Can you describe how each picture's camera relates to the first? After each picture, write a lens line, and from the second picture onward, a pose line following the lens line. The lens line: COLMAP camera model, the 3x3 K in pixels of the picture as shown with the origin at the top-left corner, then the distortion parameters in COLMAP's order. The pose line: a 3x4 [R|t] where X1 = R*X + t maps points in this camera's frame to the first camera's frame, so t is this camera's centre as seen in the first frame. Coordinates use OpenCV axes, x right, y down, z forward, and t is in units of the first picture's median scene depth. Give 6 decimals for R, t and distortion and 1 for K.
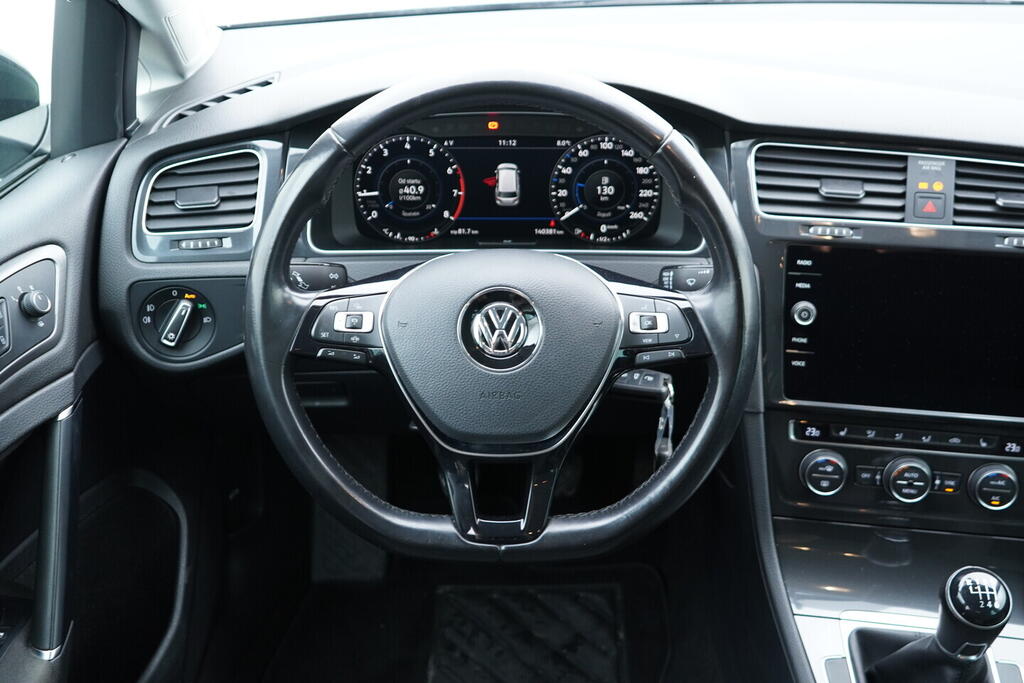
lens RADIAL K [[1090.1, 0, 517.4], [0, 1090.1, 342.3], [0, 0, 1]] dist [-0.000418, 0.000000]
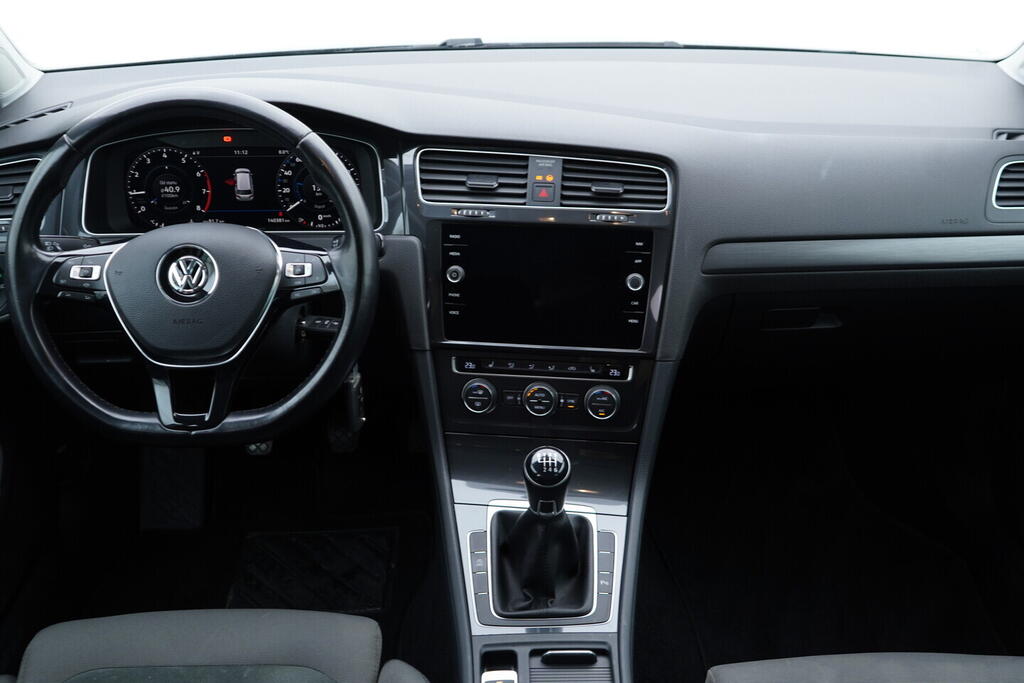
lens RADIAL K [[1090.1, 0, 513.1], [0, 1090.1, 337.3], [0, 0, 1]] dist [-0.000418, 0.000000]
pose [[0.999498, -0.016045, 0.027321, 0.296537], [0.017481, 0.998434, -0.053149, 0.122861], [-0.026425, 0.053600, 0.998213, -0.330875]]
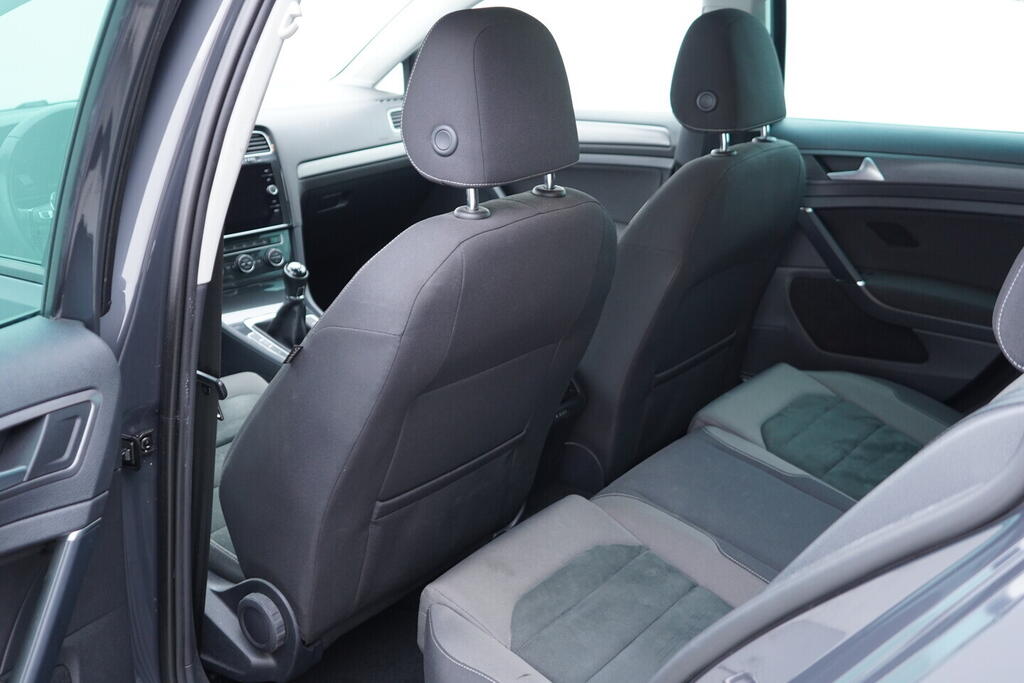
lens RADIAL K [[1090.1, 0, 514.9], [0, 1090.1, 341.4], [0, 0, 1]] dist [-0.000418, 0.000000]
pose [[0.626002, -0.263343, 0.734011, -1.085836], [0.387875, 0.921712, -0.000115, 0.521798], [-0.676516, 0.284777, 0.679138, -0.987996]]
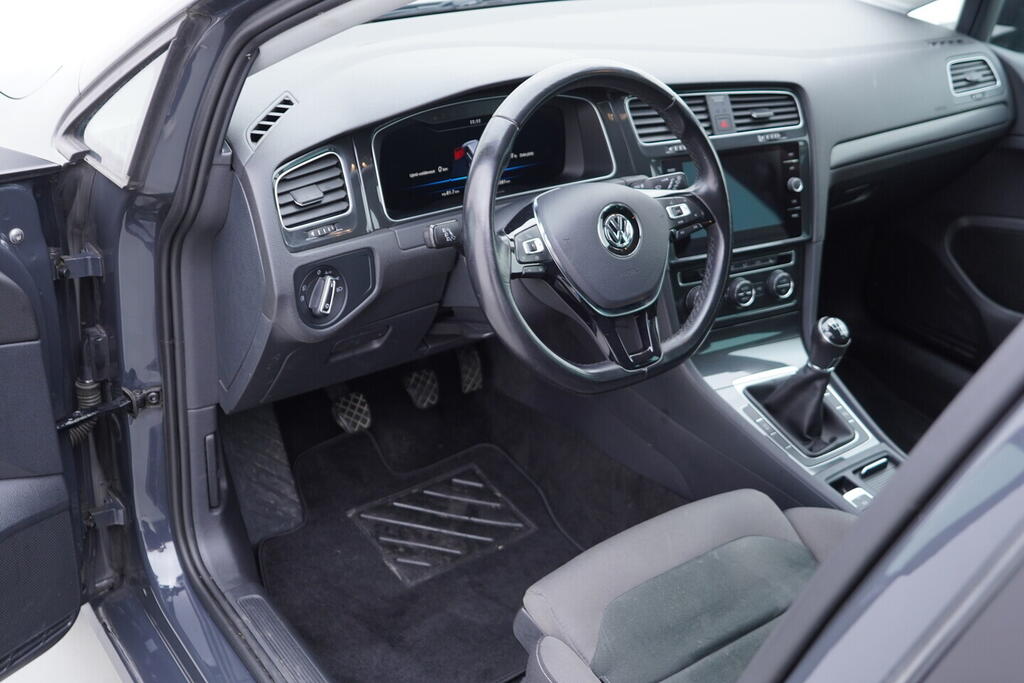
lens RADIAL K [[1090.1, 0, 507.0], [0, 1090.1, 344.2], [0, 0, 1]] dist [-0.000418, 0.000000]
pose [[0.802548, -0.243059, 0.544829, -0.838994], [0.235219, 0.968180, 0.085439, -0.020995], [-0.548260, 0.059586, 0.834183, -0.158974]]
